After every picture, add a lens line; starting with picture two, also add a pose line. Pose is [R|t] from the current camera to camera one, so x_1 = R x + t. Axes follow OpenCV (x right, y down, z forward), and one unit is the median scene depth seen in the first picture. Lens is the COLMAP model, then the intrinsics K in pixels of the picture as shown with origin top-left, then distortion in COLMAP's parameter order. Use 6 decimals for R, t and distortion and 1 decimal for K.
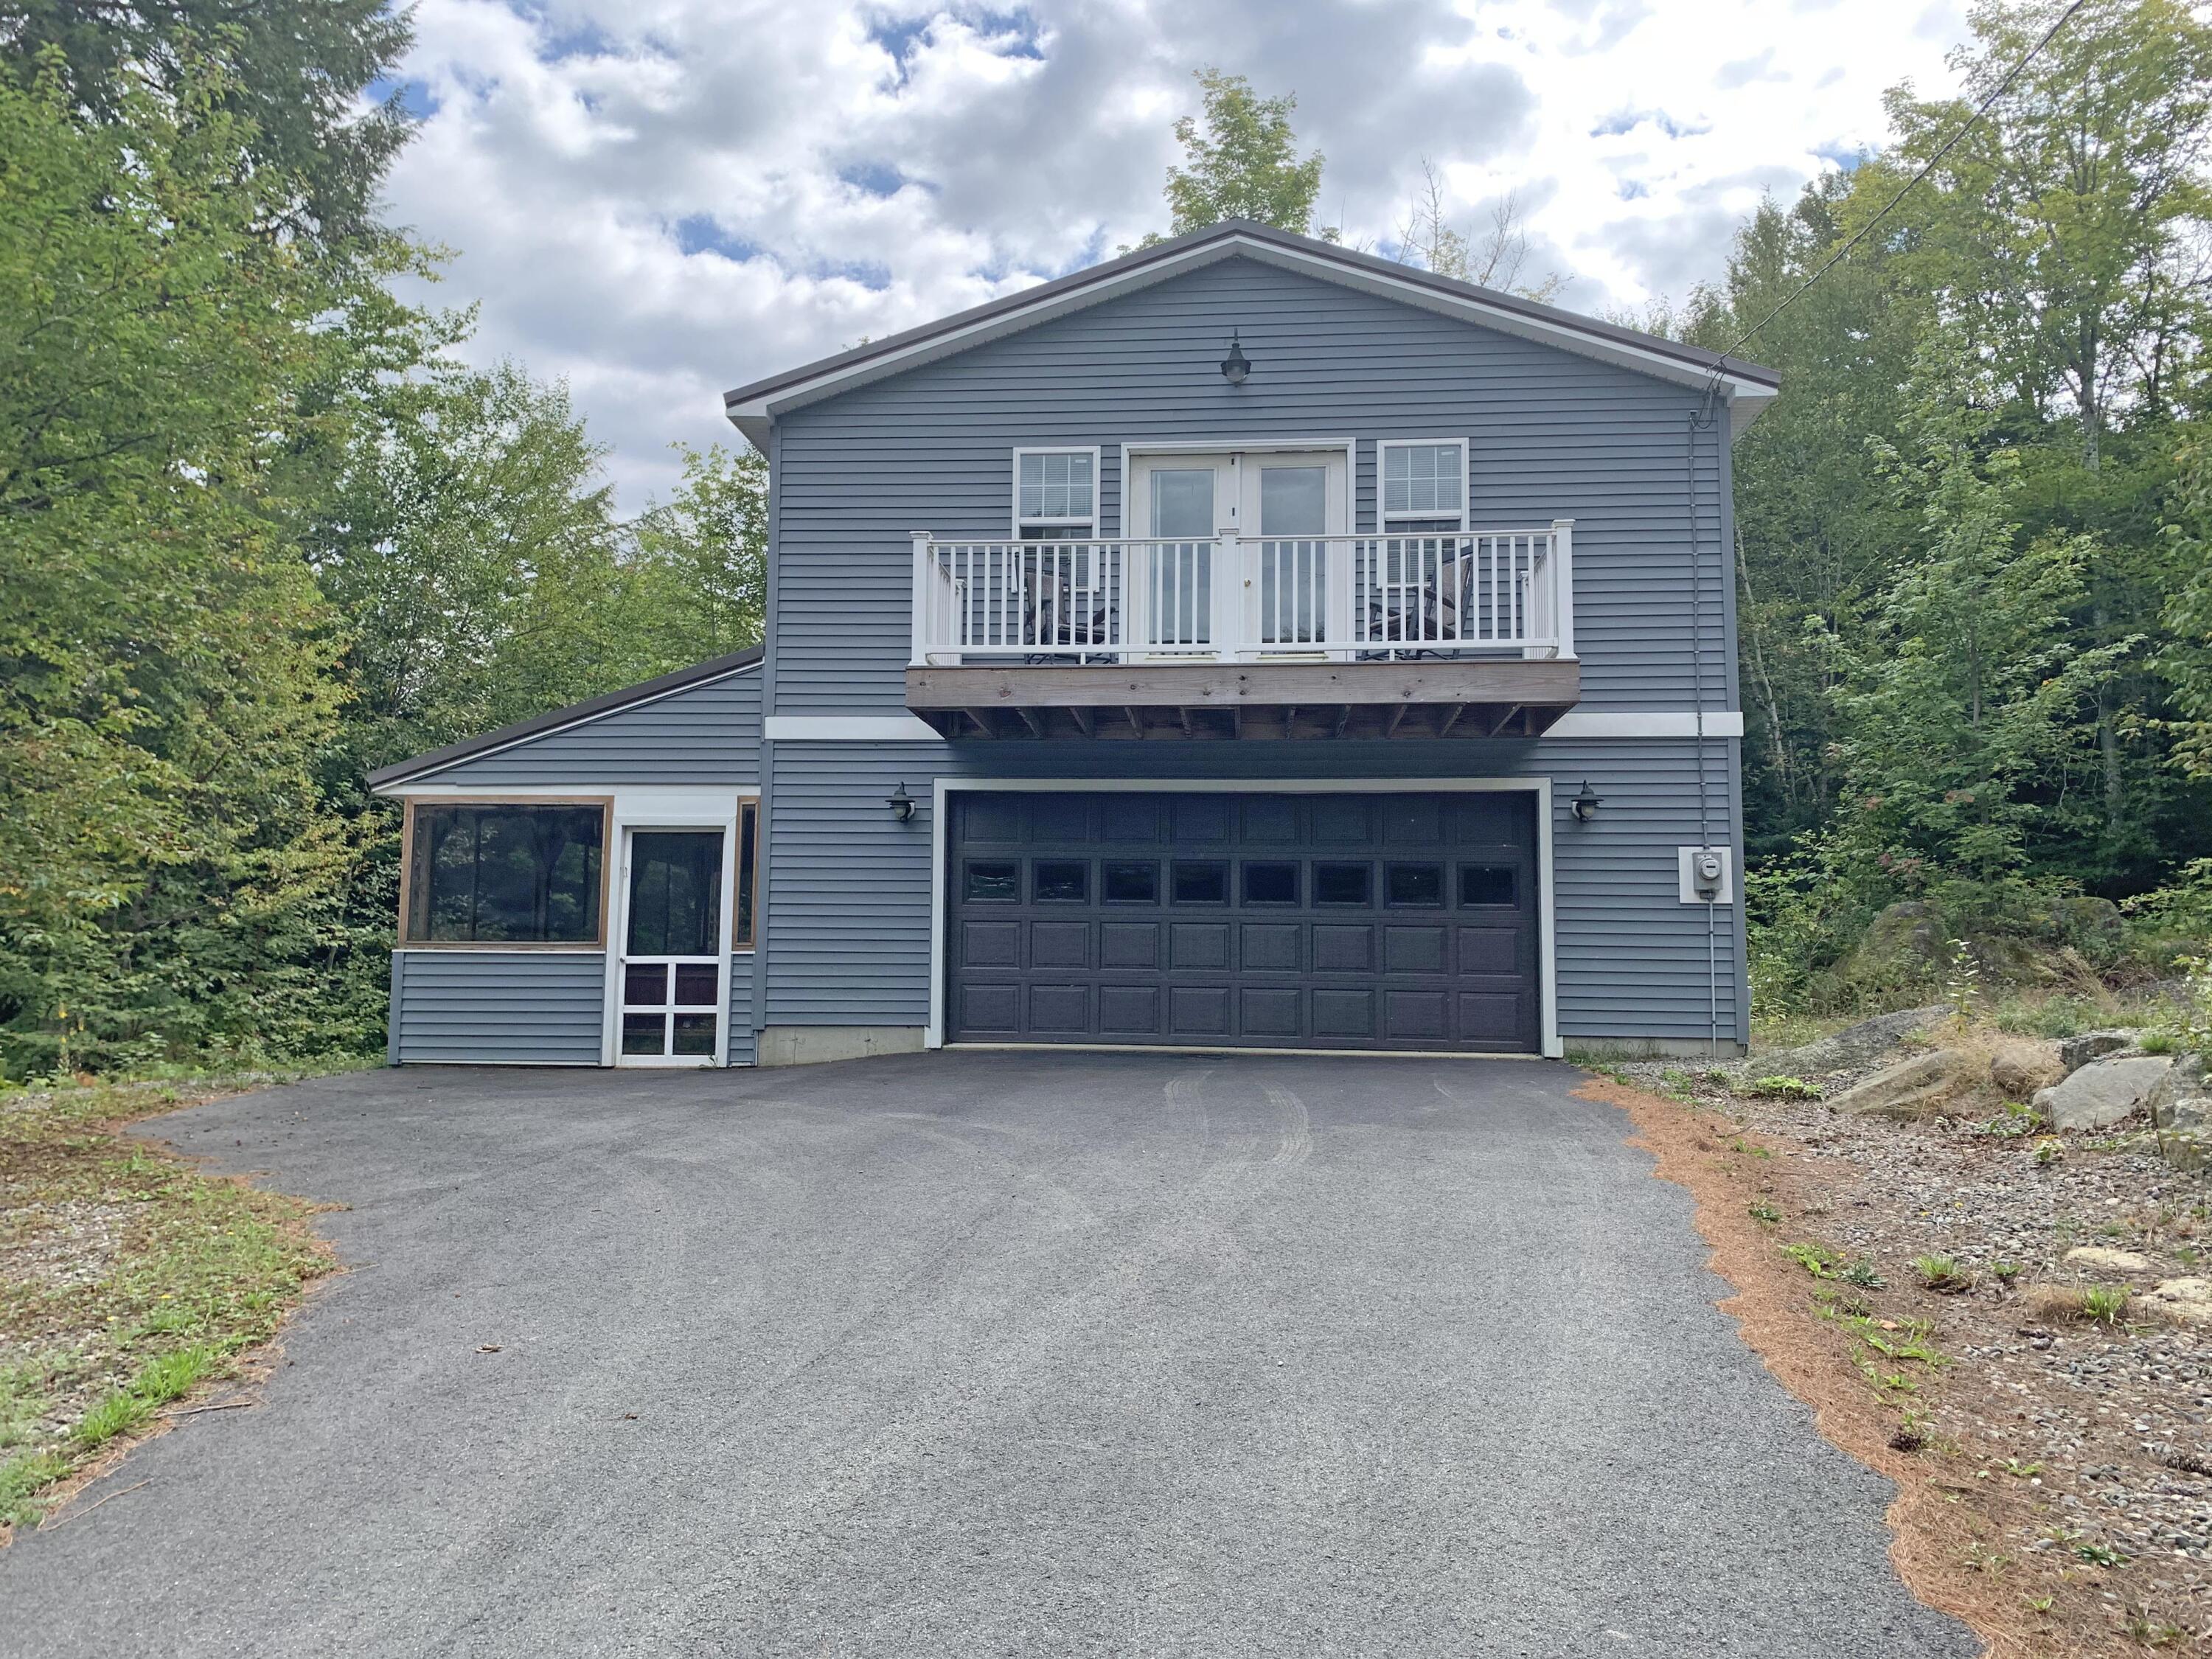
lens RADIAL K [[1675.7, 0, 1096.1], [0, 1675.7, 822.8], [0, 0, 1]] dist [0.005984, -0.008194]
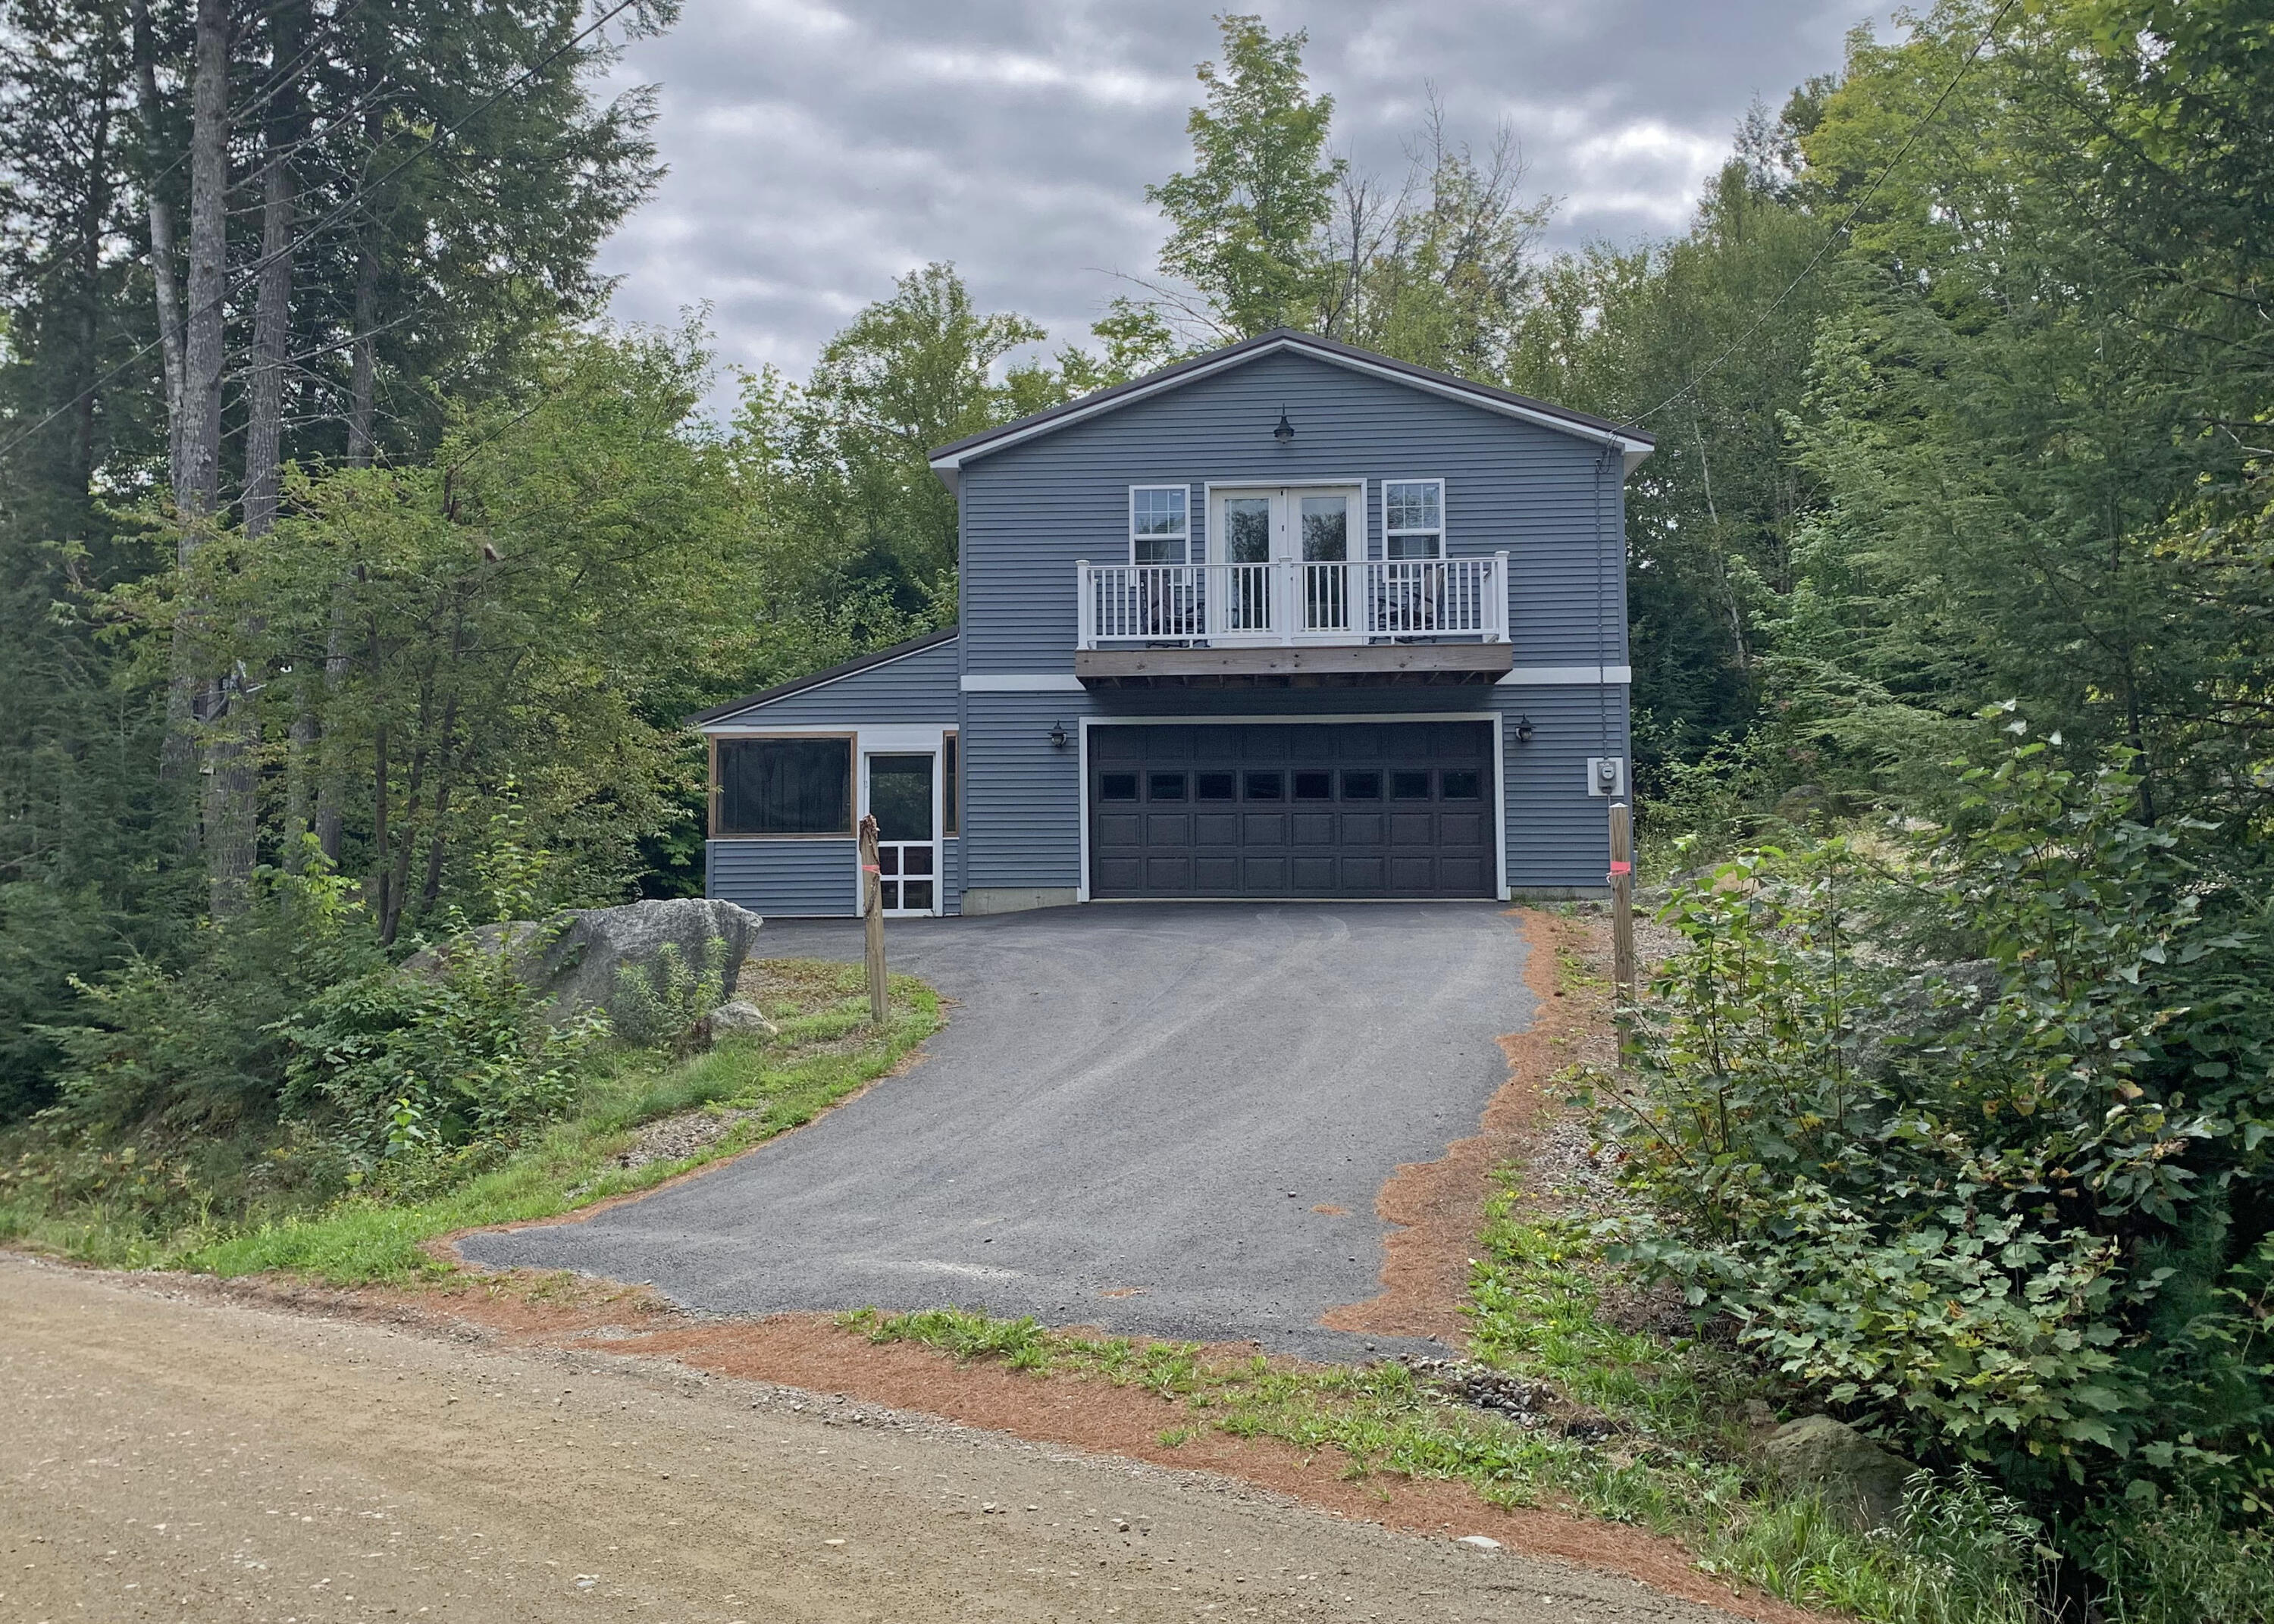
lens RADIAL K [[1527.3, 0, 1130.4], [0, 1527.3, 760.8], [0, 0, 1]] dist [0.024371, -0.000543]
pose [[0.999884, -0.015147, -0.001767, -0.052937], [0.015192, 0.999458, 0.029218, -0.027668], [0.001323, -0.029242, 0.999571, -0.340303]]
